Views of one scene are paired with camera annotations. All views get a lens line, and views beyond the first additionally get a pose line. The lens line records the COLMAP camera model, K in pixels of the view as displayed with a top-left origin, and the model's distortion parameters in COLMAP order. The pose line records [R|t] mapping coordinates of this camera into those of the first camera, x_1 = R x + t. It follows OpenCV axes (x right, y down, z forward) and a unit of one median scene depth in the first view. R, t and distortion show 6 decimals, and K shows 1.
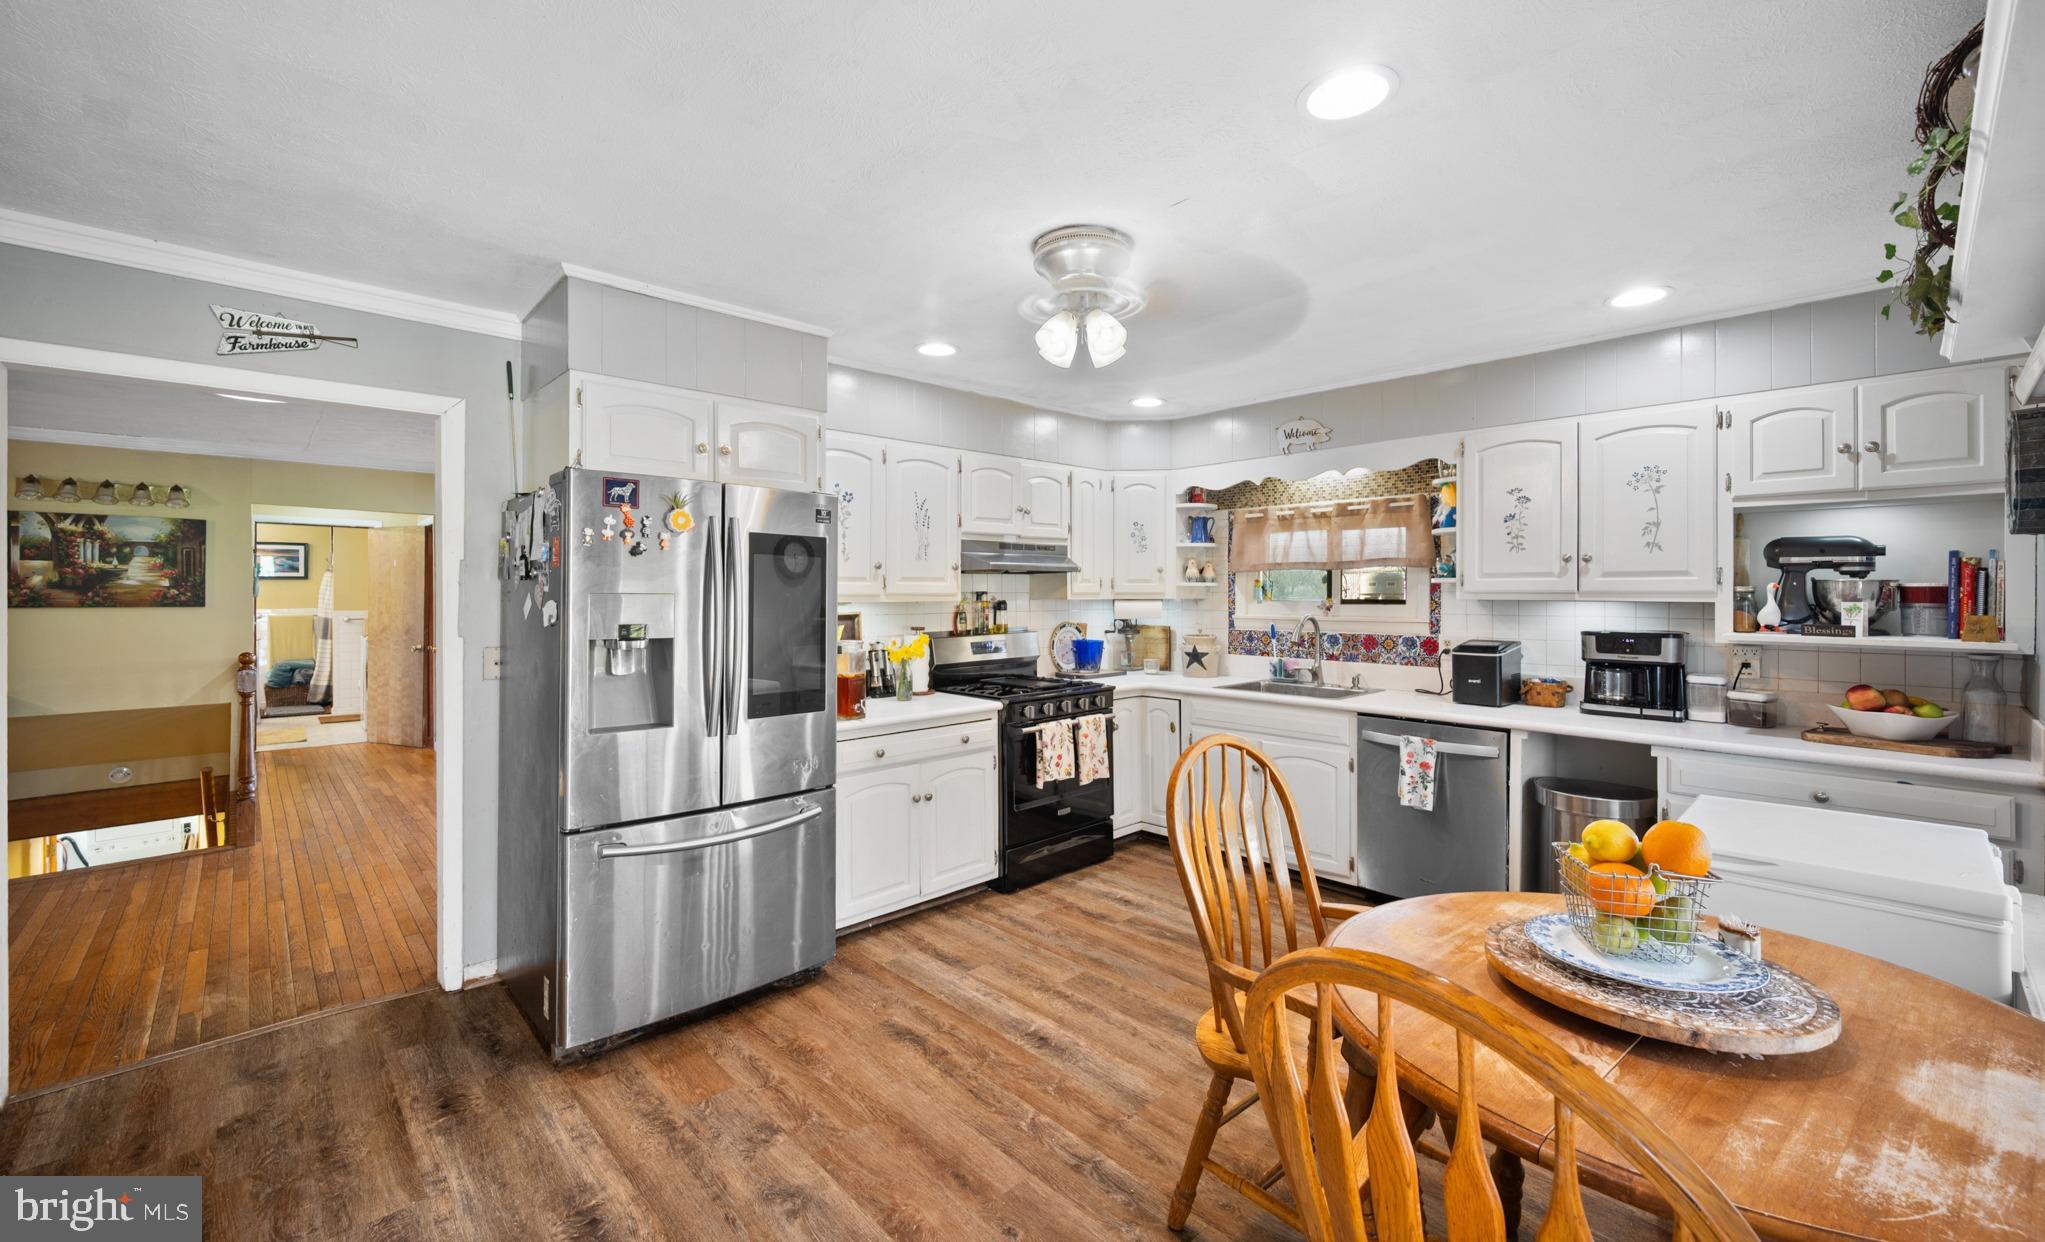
lens RADIAL K [[823.0, 0, 1015.8], [0, 823.0, 600.4], [0, 0, 1]] dist [-0.000129, -0.000089]
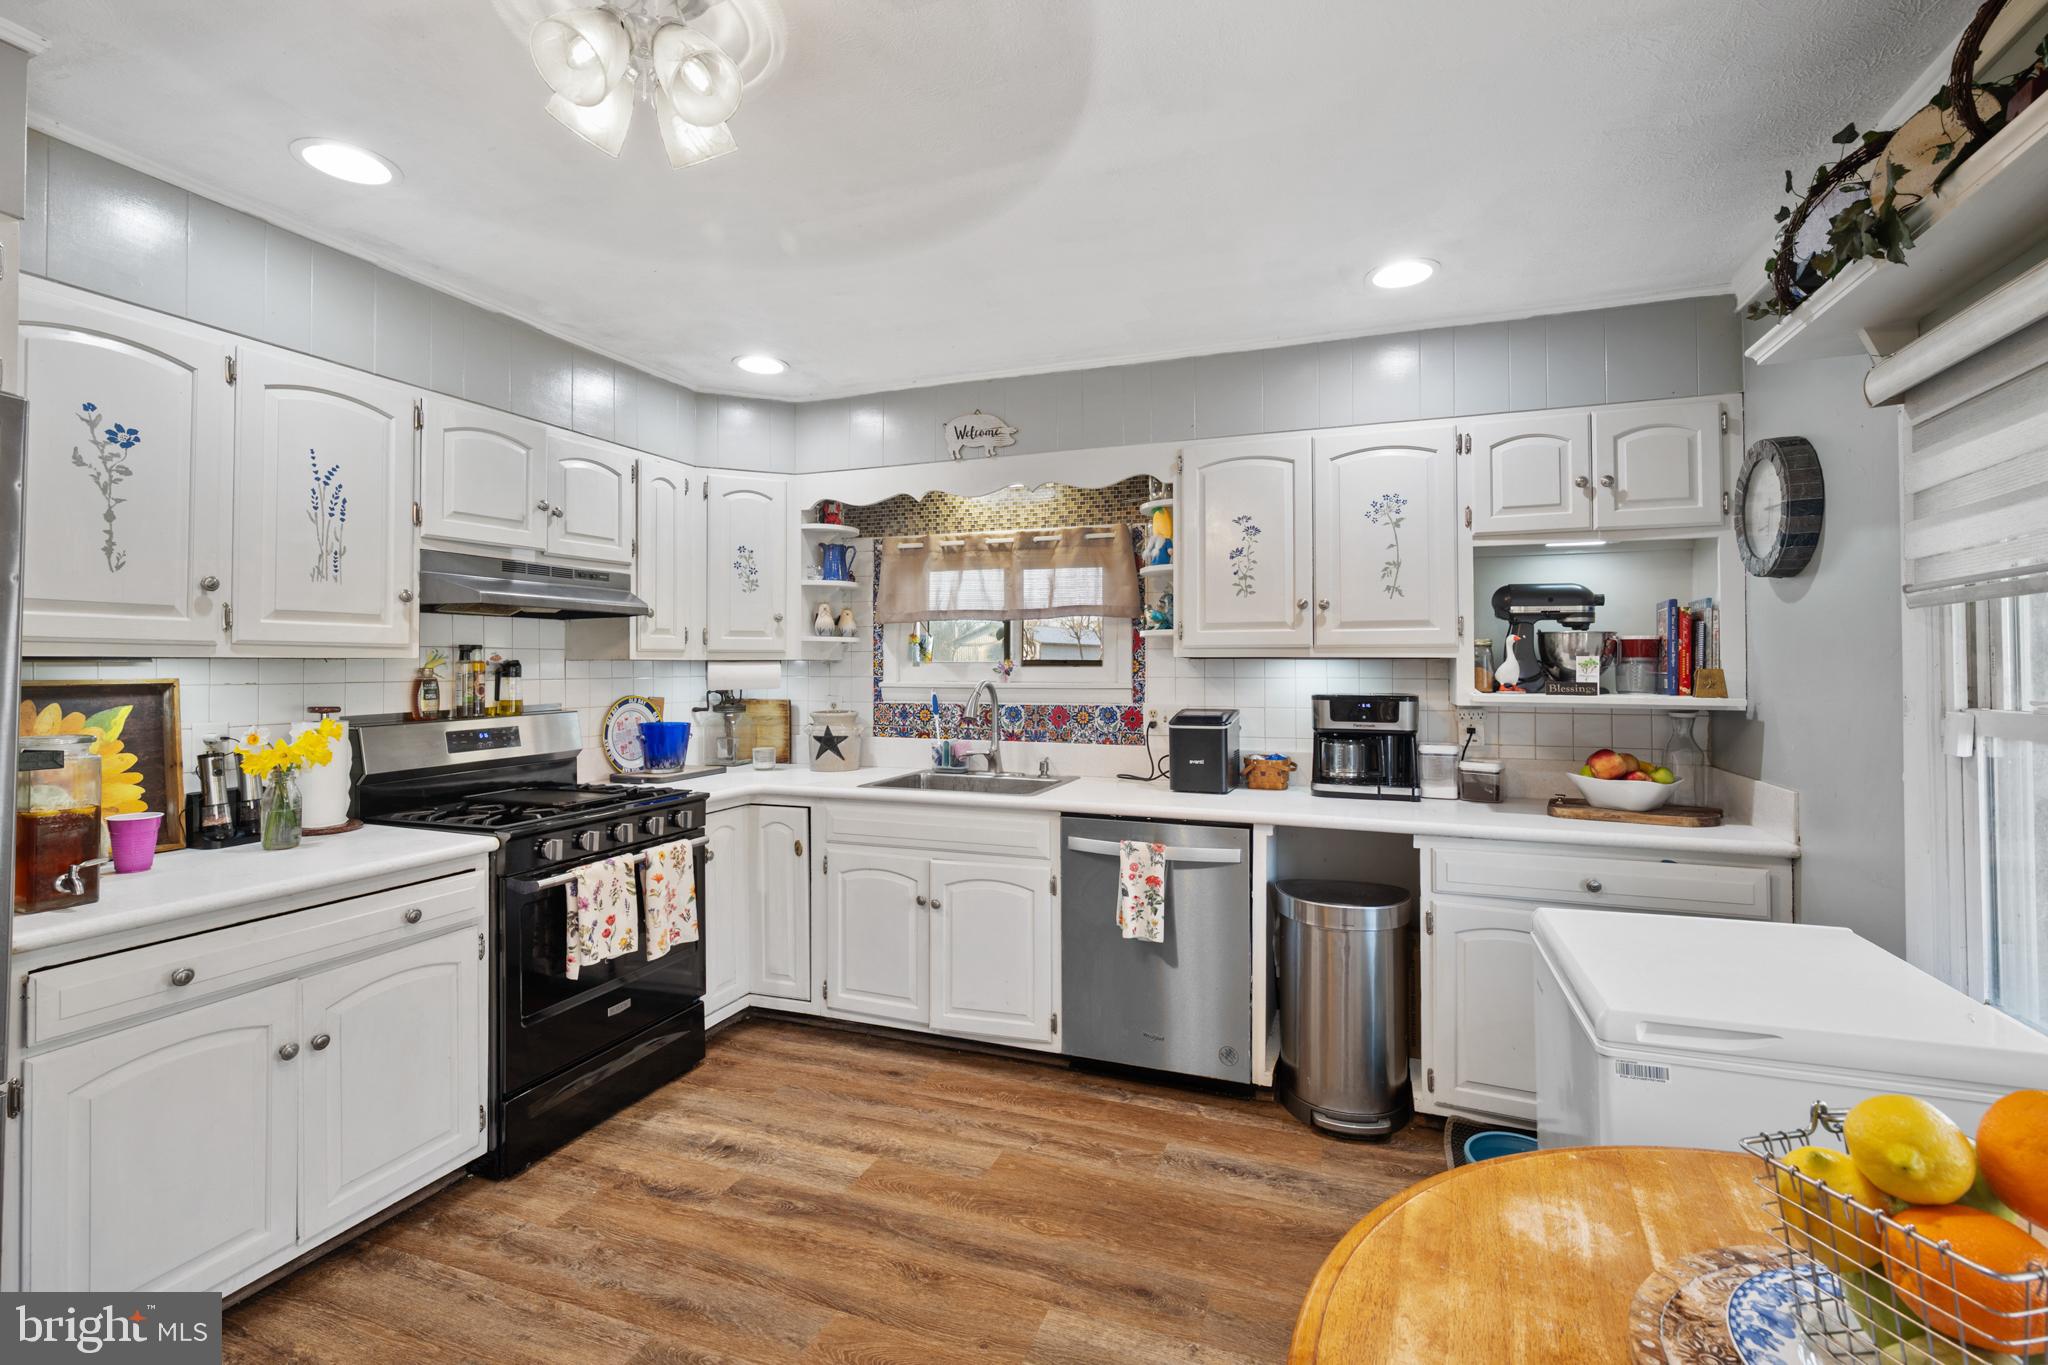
lens RADIAL K [[911.3, 0, 1032.3], [0, 911.3, 652.6], [0, 0, 1]] dist [0.000886, 0.000100]
pose [[0.894196, 0.007409, 0.447615, 0.031544], [0.003766, 0.999703, -0.024071, 0.014654], [-0.447661, 0.023210, 0.893902, 0.289559]]
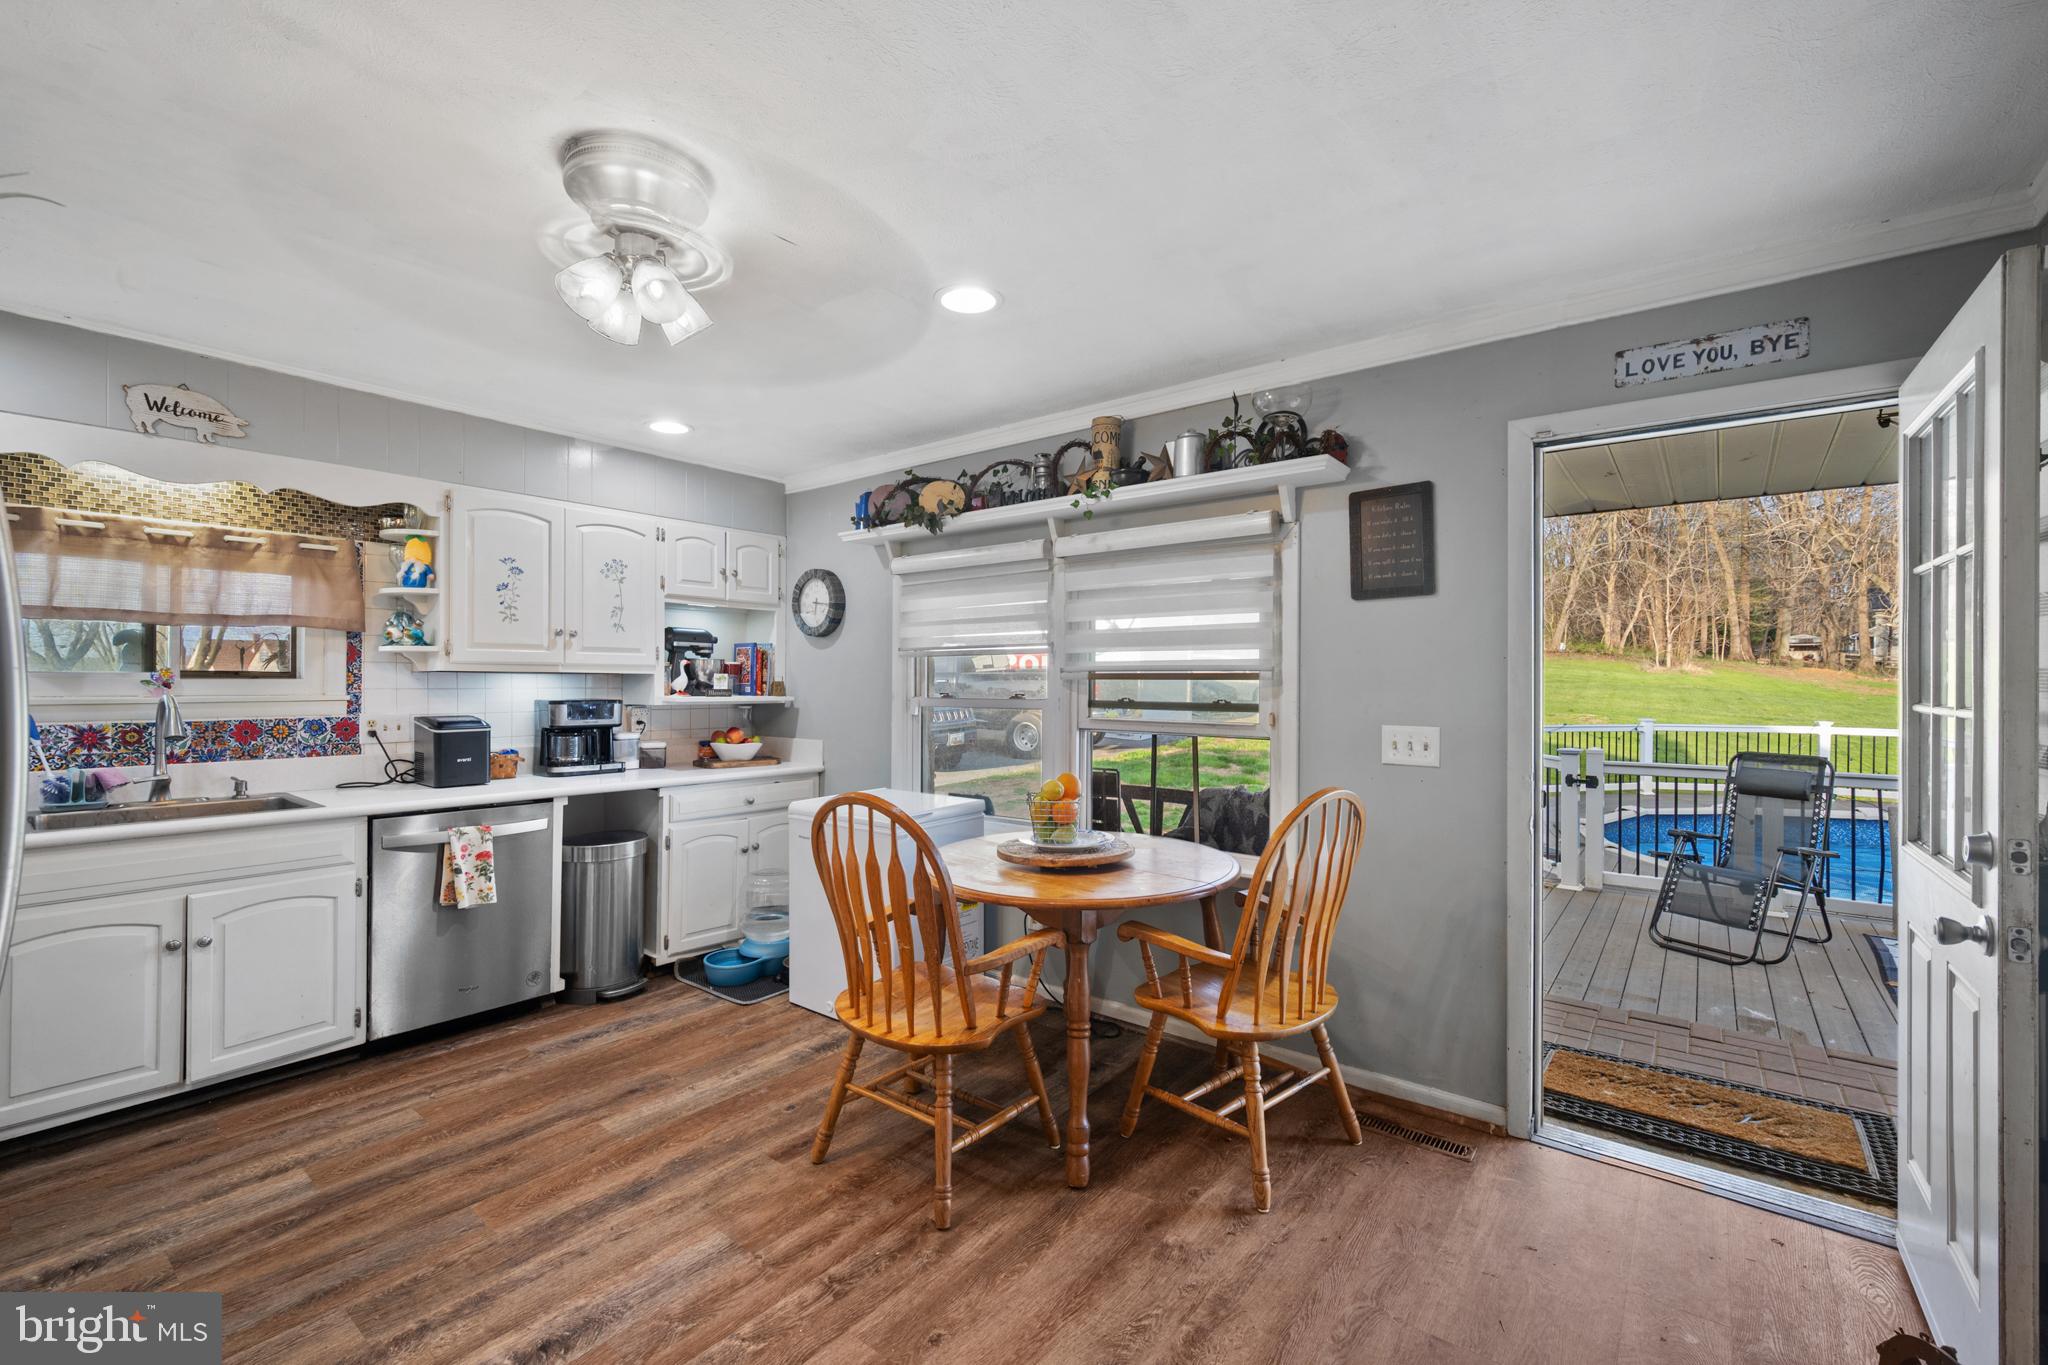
lens RADIAL K [[878.4, 0, 1030.7], [0, 878.4, 688.8], [0, 0, 1]] dist [-0.002380, -0.000201]
pose [[-0.165536, -0.009452, 0.986158, -0.495229], [0.005854, 0.999927, 0.010567, 0.012006], [-0.986186, 0.007522, -0.165469, 0.524346]]
